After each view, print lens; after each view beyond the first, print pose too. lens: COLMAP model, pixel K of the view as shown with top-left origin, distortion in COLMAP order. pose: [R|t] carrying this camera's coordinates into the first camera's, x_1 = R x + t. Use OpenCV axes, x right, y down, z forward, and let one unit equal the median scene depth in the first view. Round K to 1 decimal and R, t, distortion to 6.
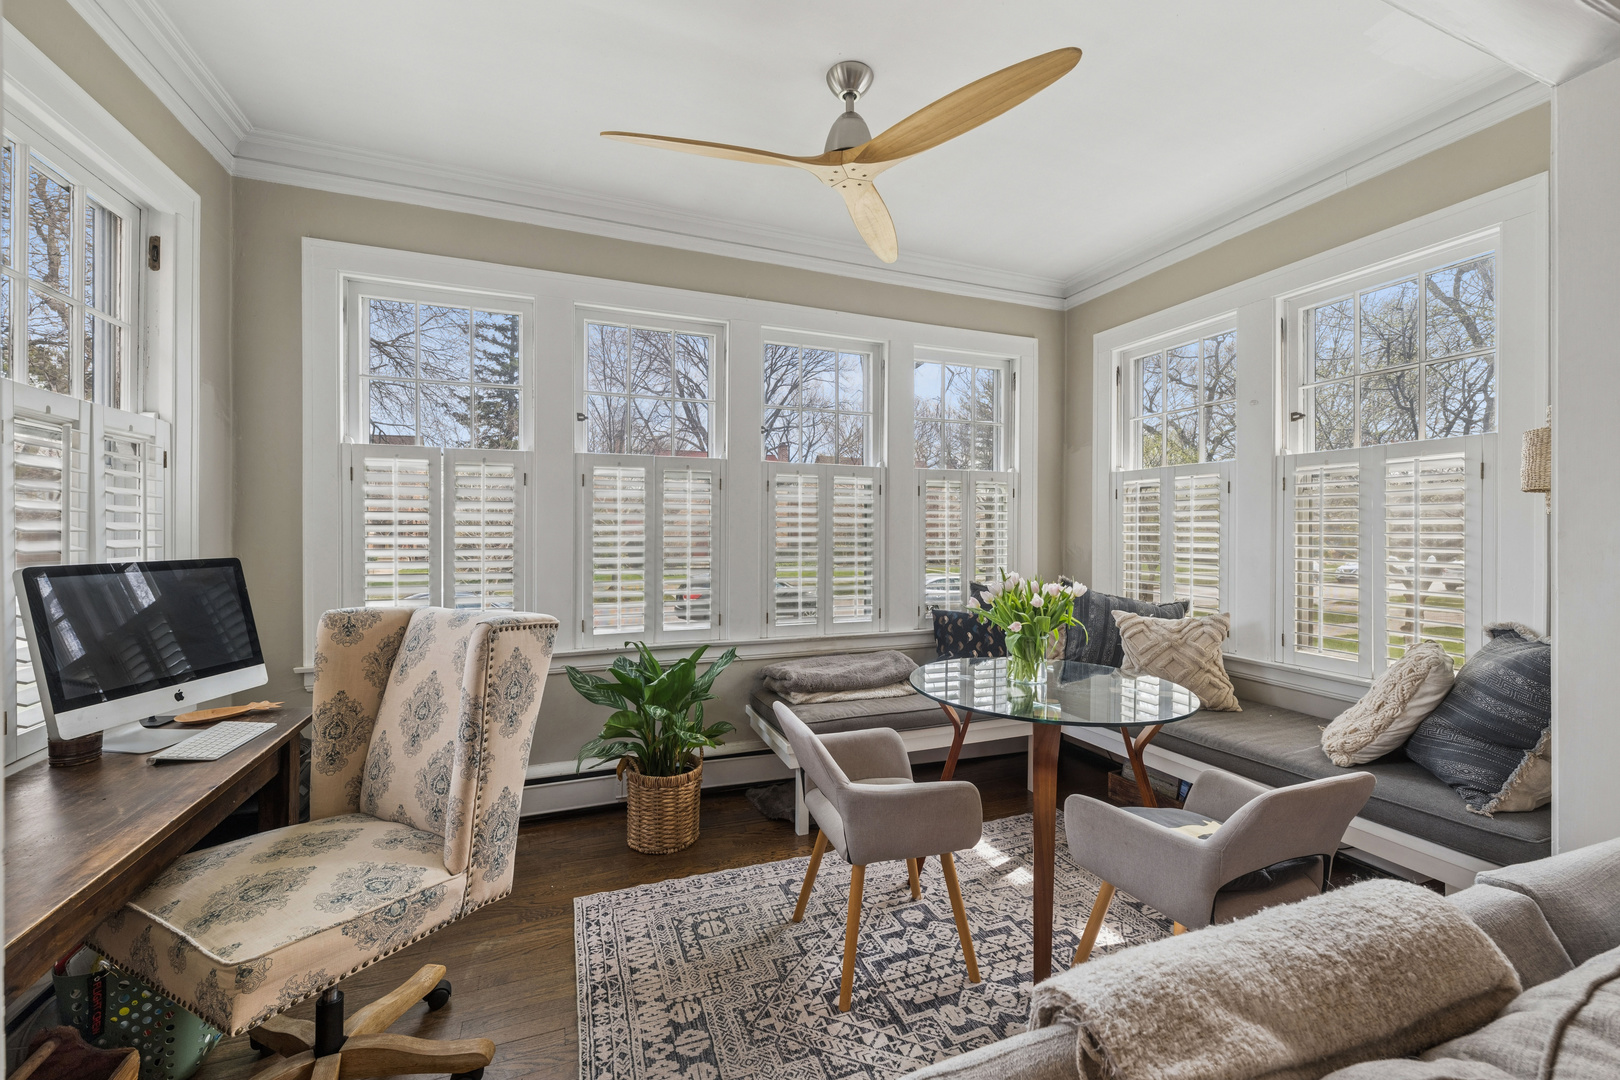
lens RADIAL K [[637.5, 0, 814.7], [0, 637.5, 536.8], [0, 0, 1]] dist [0.006113, 0.000122]
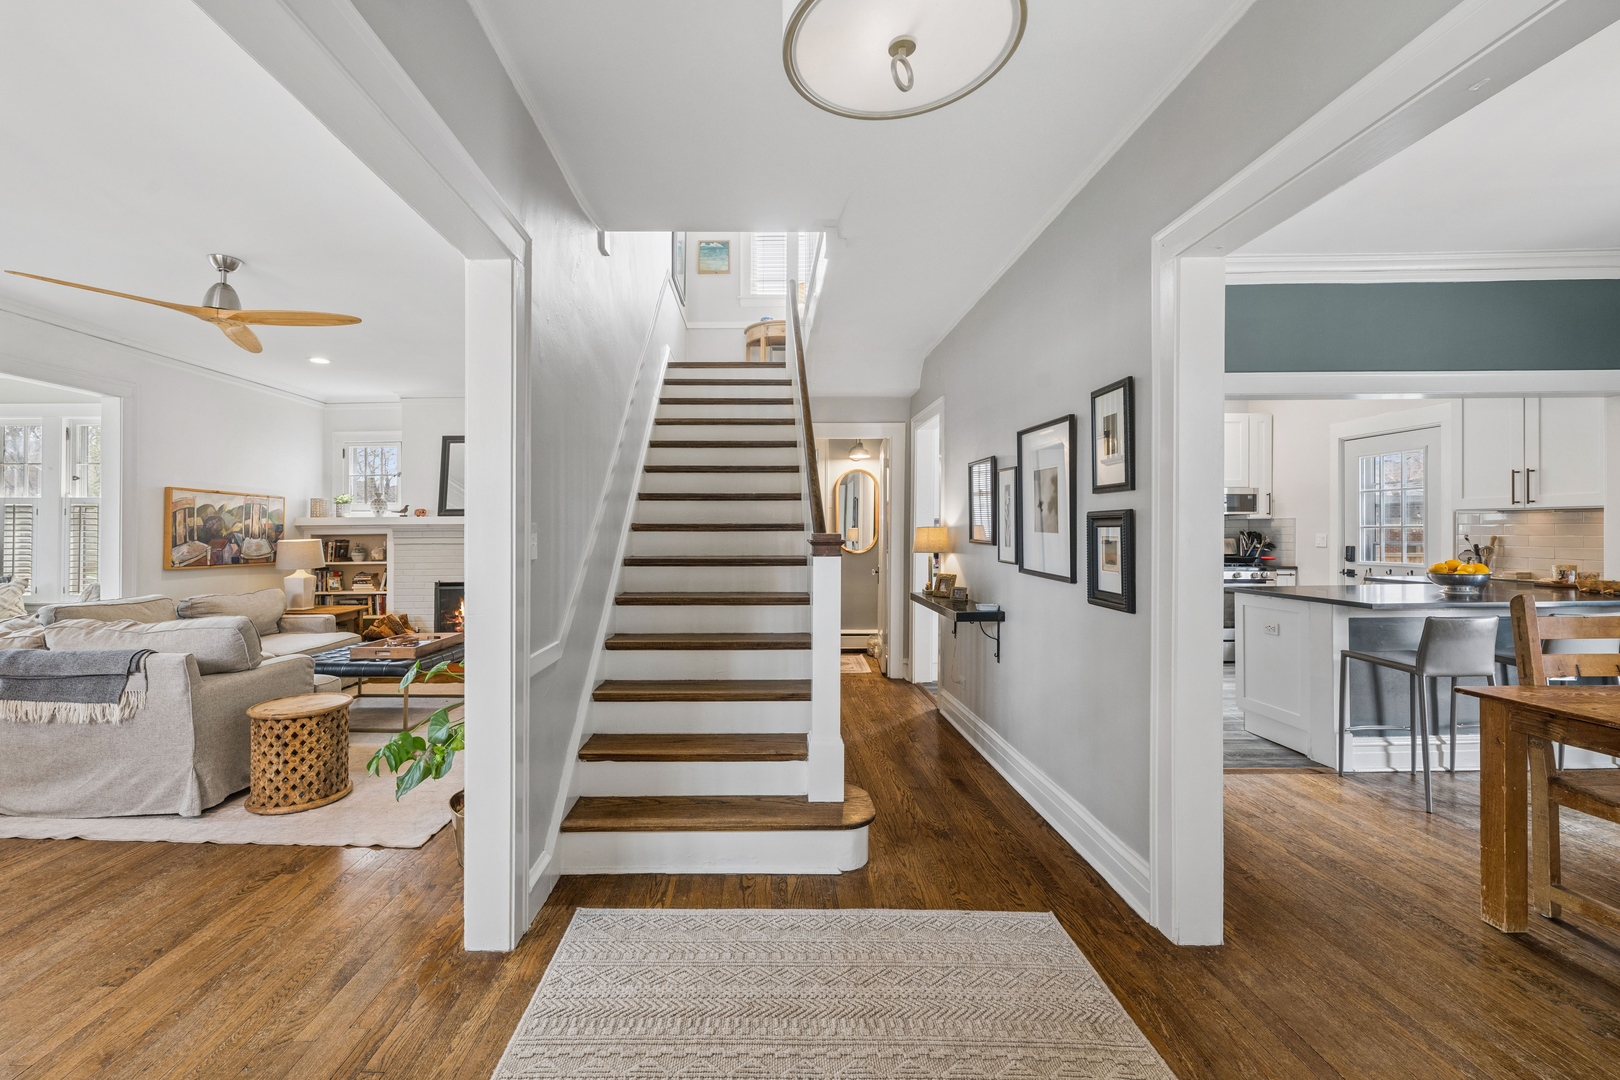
lens RADIAL K [[664.7, 0, 755.6], [0, 664.7, 526.4], [0, 0, 1]] dist [0.000185, 0.000006]
pose [[0.377810, 0.006319, 0.925861, -0.364538], [0.011813, 0.999862, -0.011645, 0.012161], [-0.925808, 0.015337, 0.377684, -1.736734]]
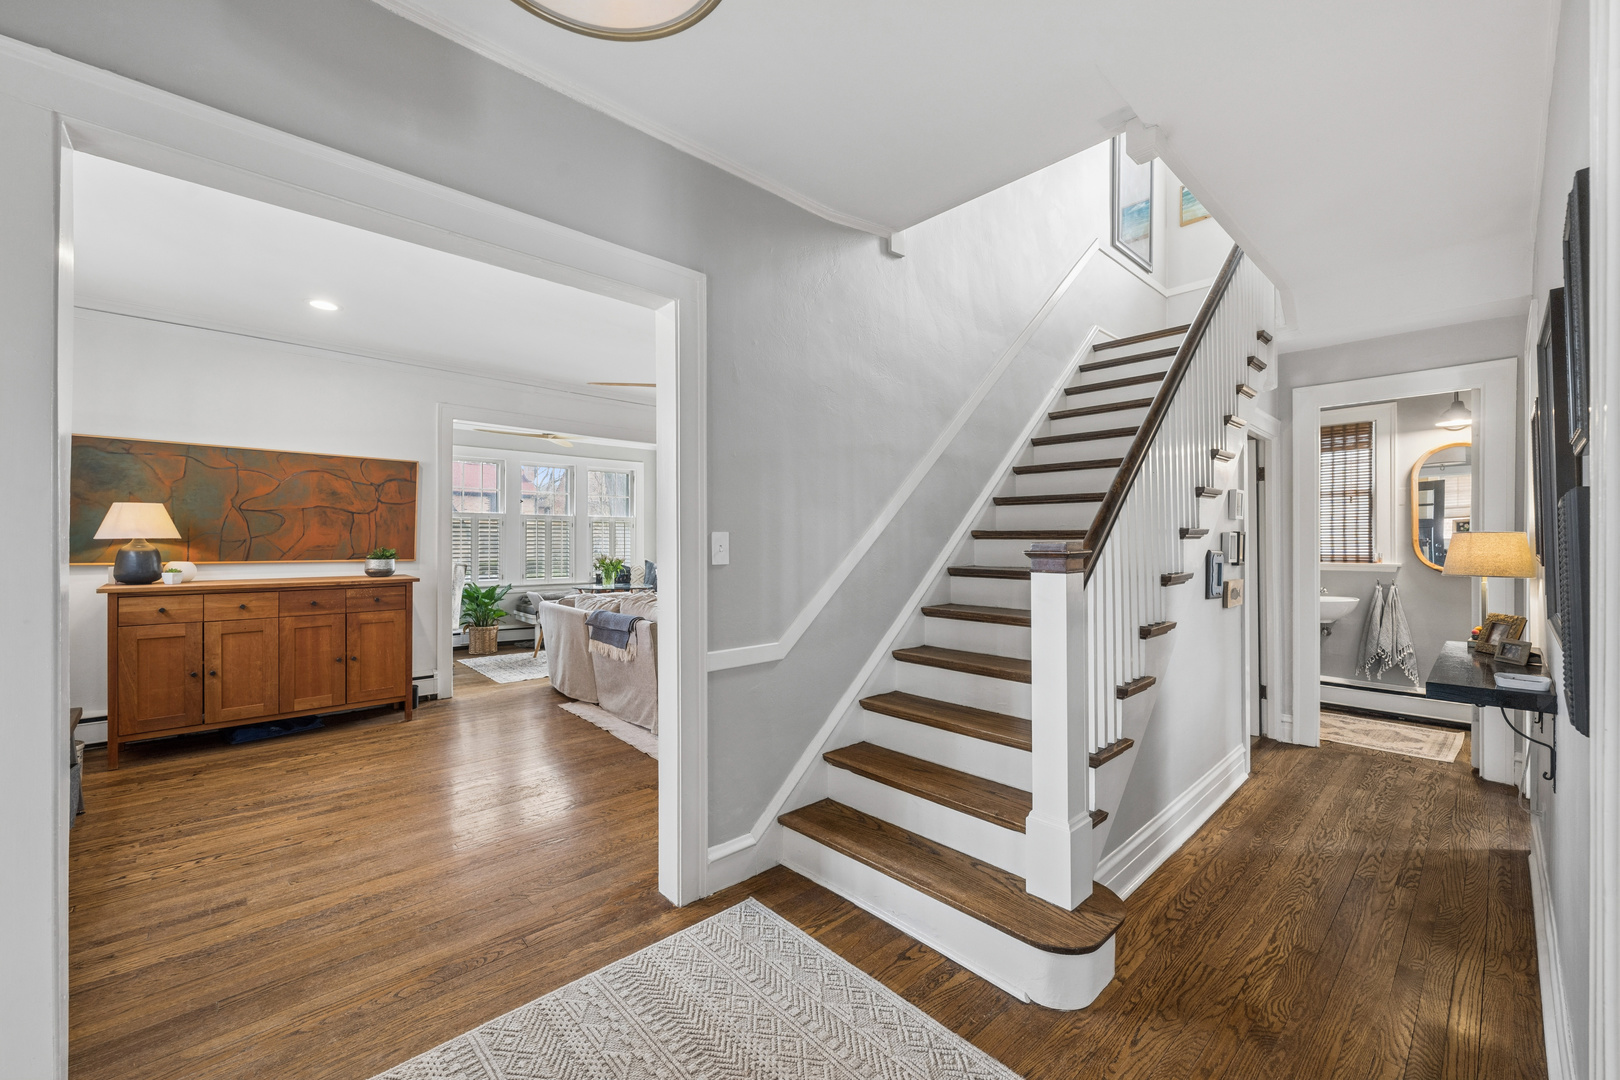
lens RADIAL K [[637.5, 0, 814.7], [0, 637.5, 536.8], [0, 0, 1]] dist [0.006113, 0.000122]
pose [[0.930863, 0.001131, 0.365366, 0.085754], [0.004346, 0.999890, -0.014168, 0.014455], [-0.365342, 0.014776, 0.930756, -2.025464]]
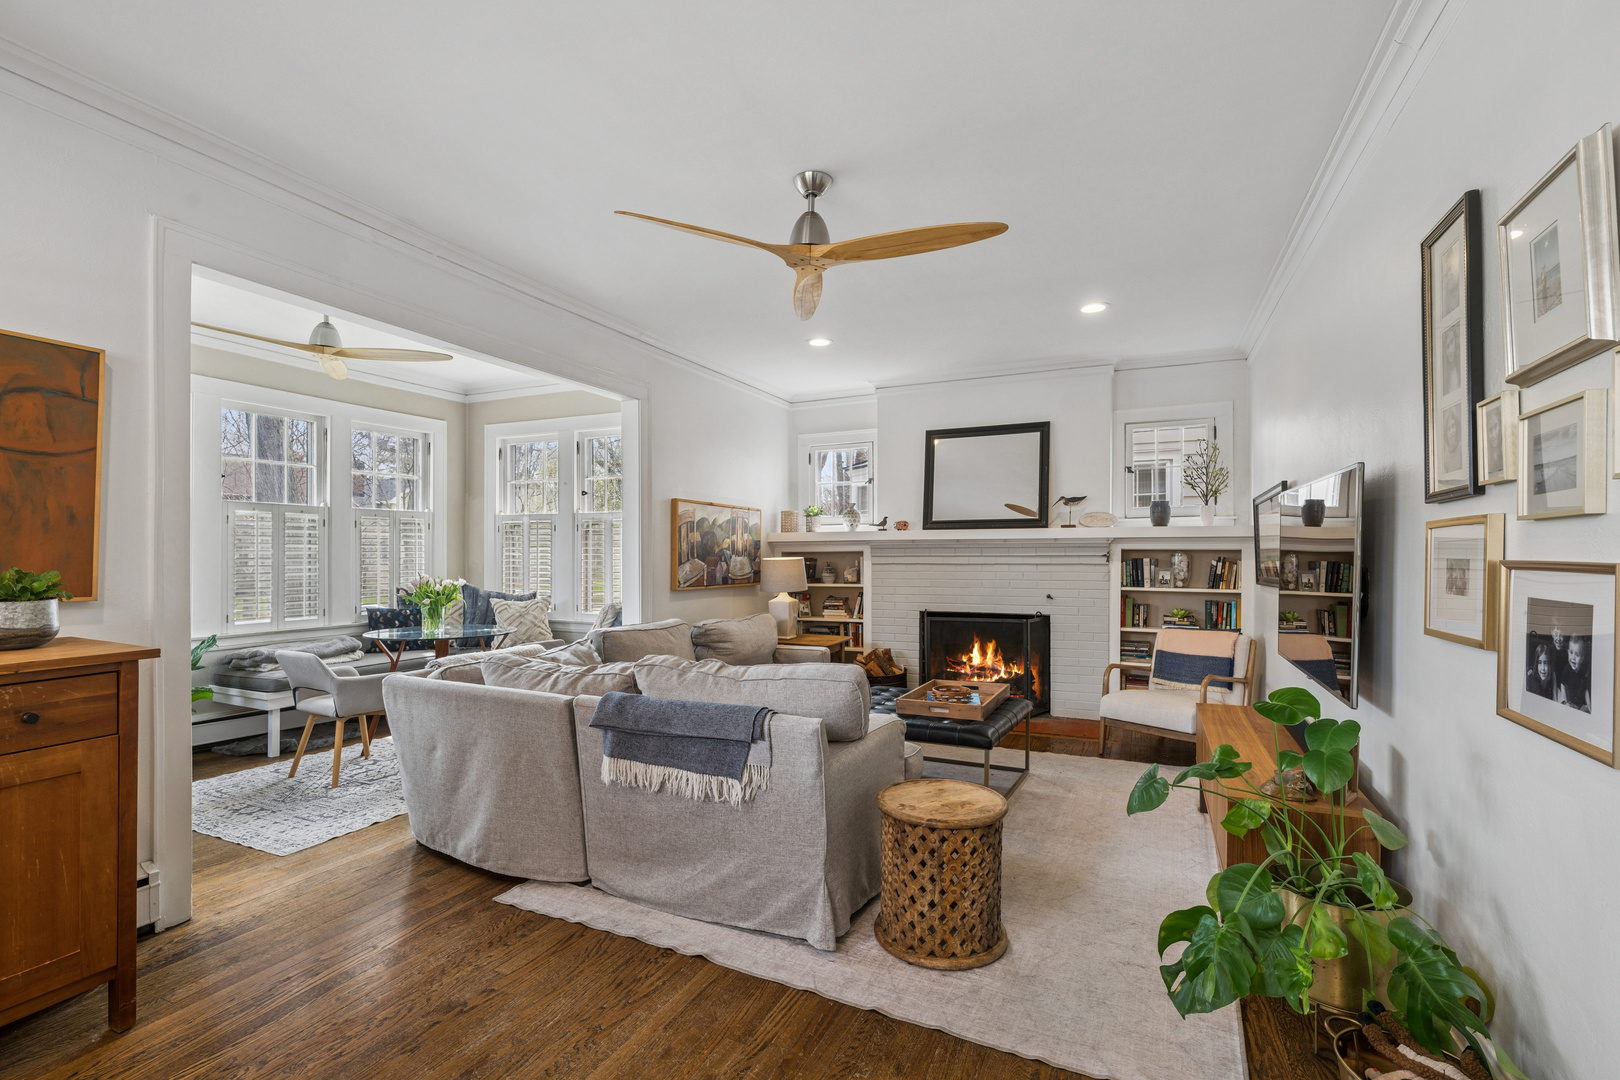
lens RADIAL K [[731.4, 0, 816.6], [0, 731.4, 552.2], [0, 0, 1]] dist [-0.002969, -0.000079]
pose [[0.713135, -0.002639, 0.701022, -0.302145], [0.008489, 0.999952, -0.004870, 0.007973], [-0.700975, 0.009424, 0.713123, -1.078135]]
